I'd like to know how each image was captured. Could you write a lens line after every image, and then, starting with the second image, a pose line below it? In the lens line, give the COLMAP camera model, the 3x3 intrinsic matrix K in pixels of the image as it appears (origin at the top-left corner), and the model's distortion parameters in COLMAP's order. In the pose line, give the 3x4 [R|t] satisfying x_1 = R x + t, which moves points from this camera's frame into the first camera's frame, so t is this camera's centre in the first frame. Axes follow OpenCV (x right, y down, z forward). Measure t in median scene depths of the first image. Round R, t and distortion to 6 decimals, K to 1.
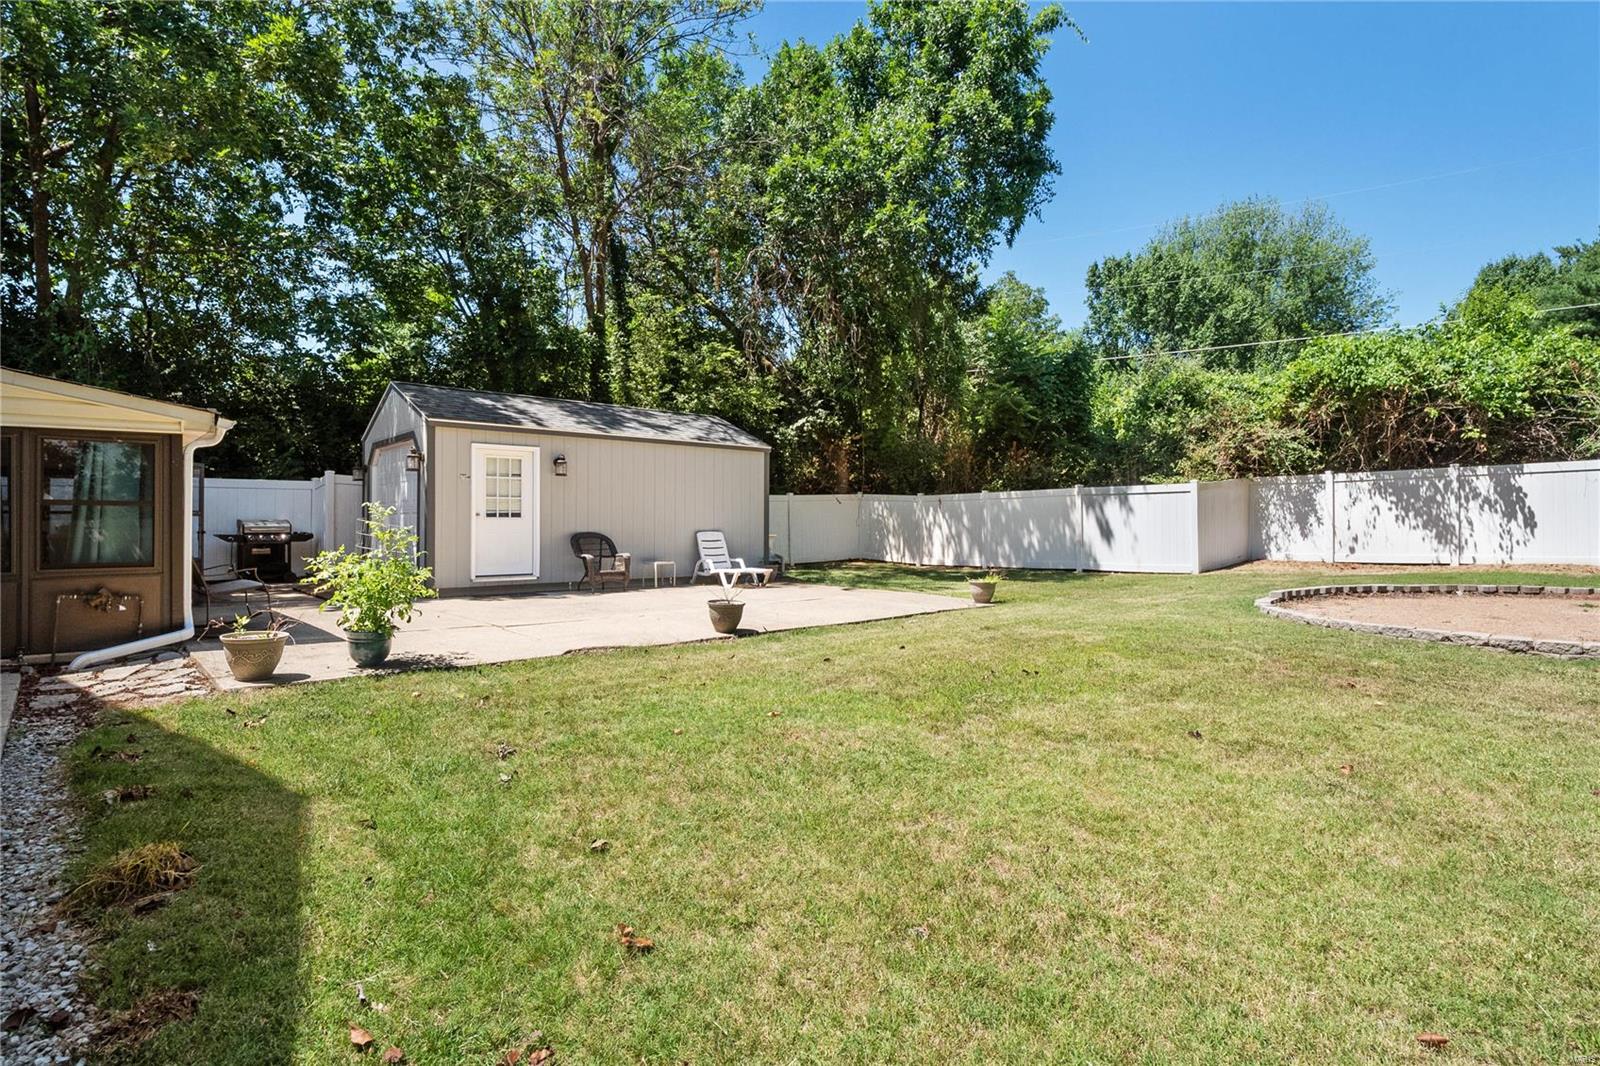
lens RADIAL K [[825.0, 0, 794.6], [0, 825.0, 526.1], [0, 0, 1]] dist [-0.001086, -0.001368]
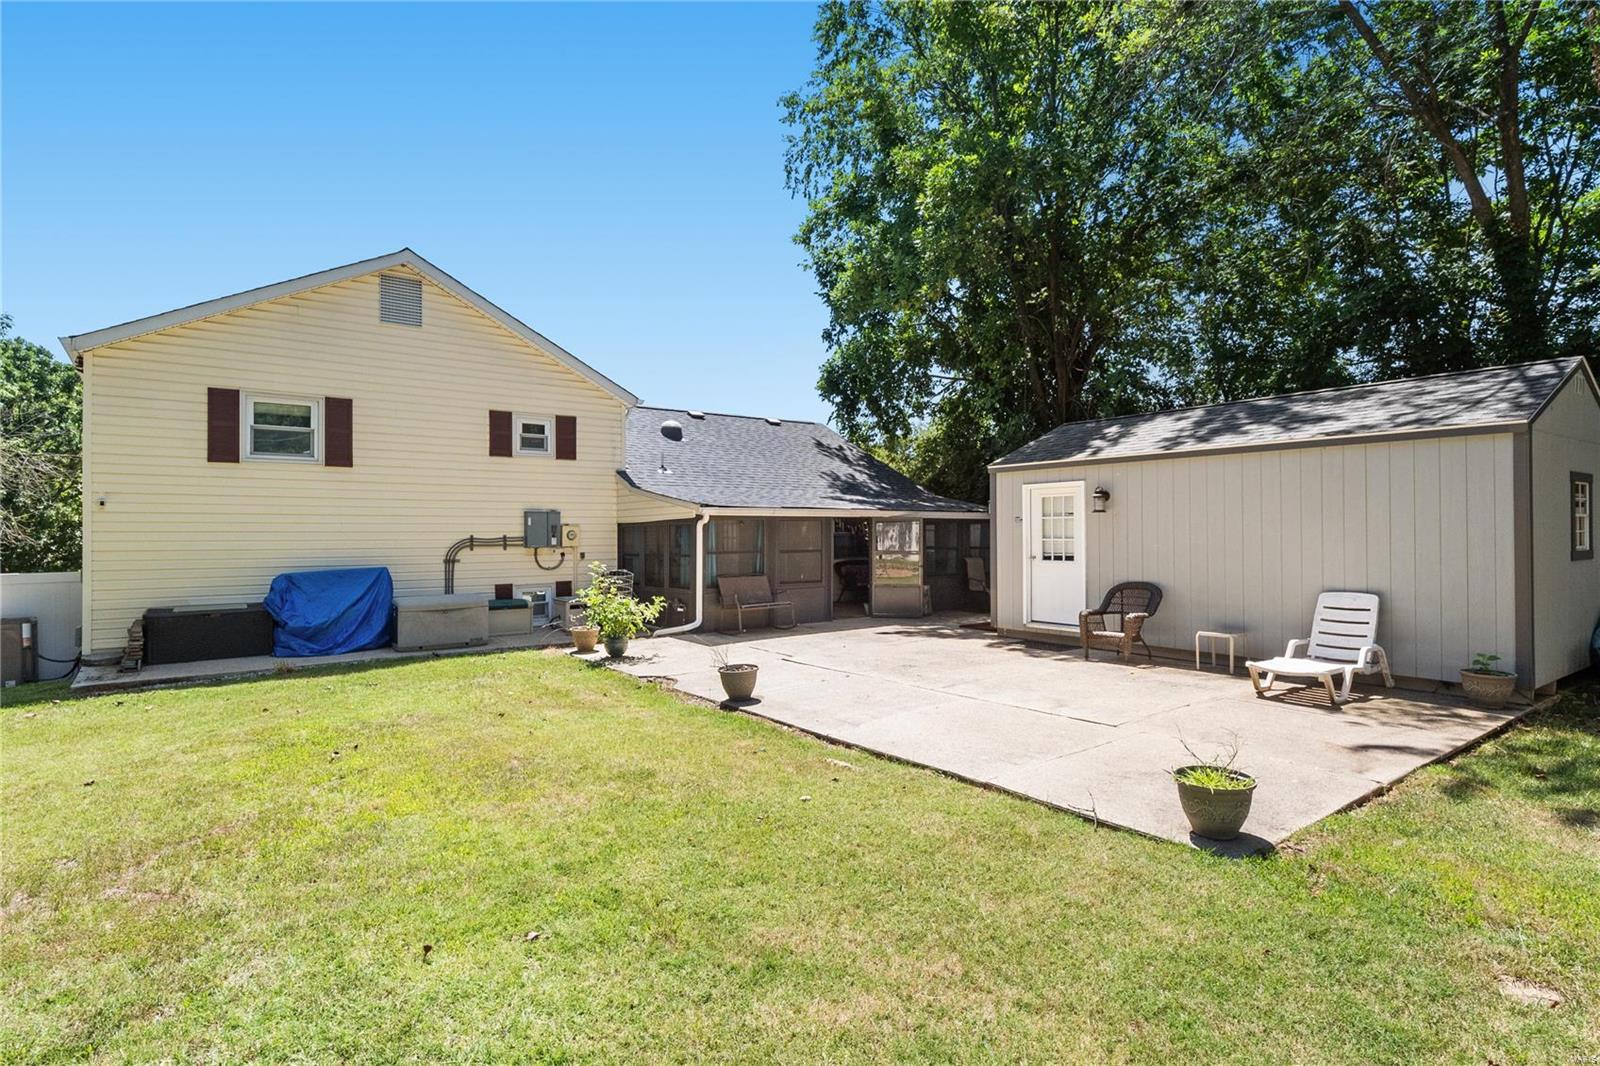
lens RADIAL K [[825.0, 0, 794.6], [0, 825.0, 526.1], [0, 0, 1]] dist [-0.001086, -0.001368]
pose [[-0.173552, -0.006605, -0.984803, 0.606008], [0.006219, 0.999950, -0.007803, -0.043794], [0.984805, -0.007478, -0.173502, 0.870264]]
